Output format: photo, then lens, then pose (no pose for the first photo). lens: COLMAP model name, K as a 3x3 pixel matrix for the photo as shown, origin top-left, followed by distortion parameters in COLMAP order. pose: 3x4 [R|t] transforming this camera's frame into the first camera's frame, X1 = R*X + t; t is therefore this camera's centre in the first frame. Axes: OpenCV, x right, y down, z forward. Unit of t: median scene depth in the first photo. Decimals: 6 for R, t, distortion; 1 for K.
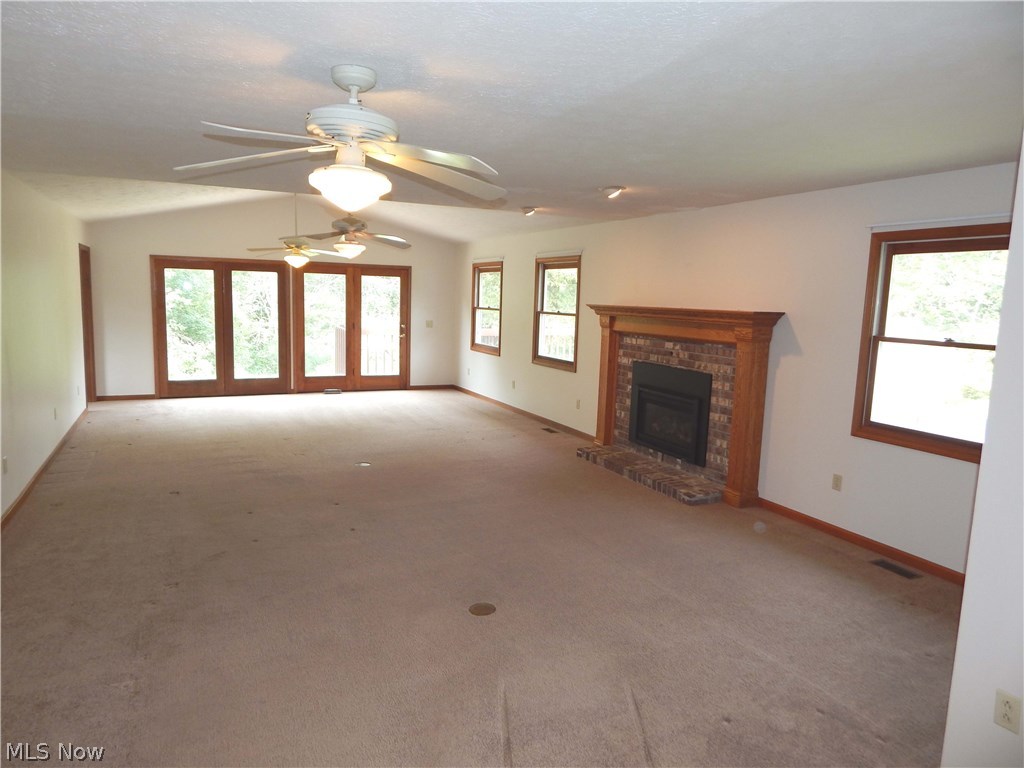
lens RADIAL K [[673.1, 0, 509.0], [0, 673.1, 387.0], [0, 0, 1]] dist [-0.002485, 0.007281]
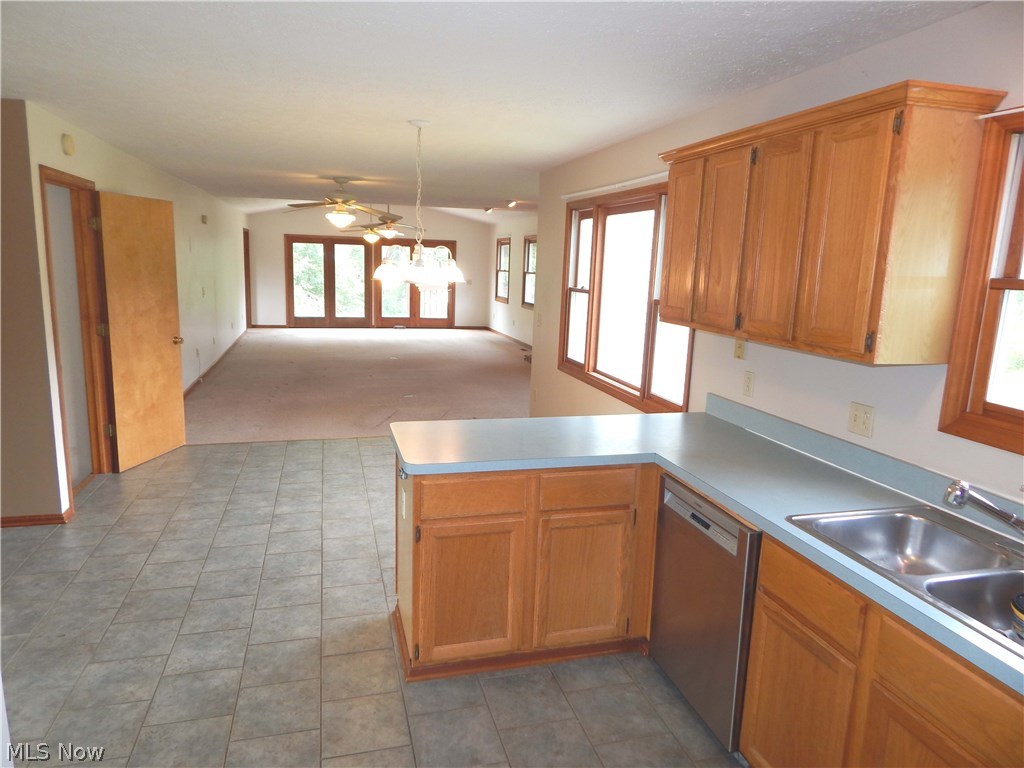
lens RADIAL K [[673.1, 0, 510.7], [0, 673.1, 386.5], [0, 0, 1]] dist [-0.002485, 0.007281]
pose [[0.984287, 0.036730, -0.172712, 0.245557], [-0.029447, 0.998573, 0.044546, 0.065962], [0.174101, -0.038761, 0.983965, -0.422786]]
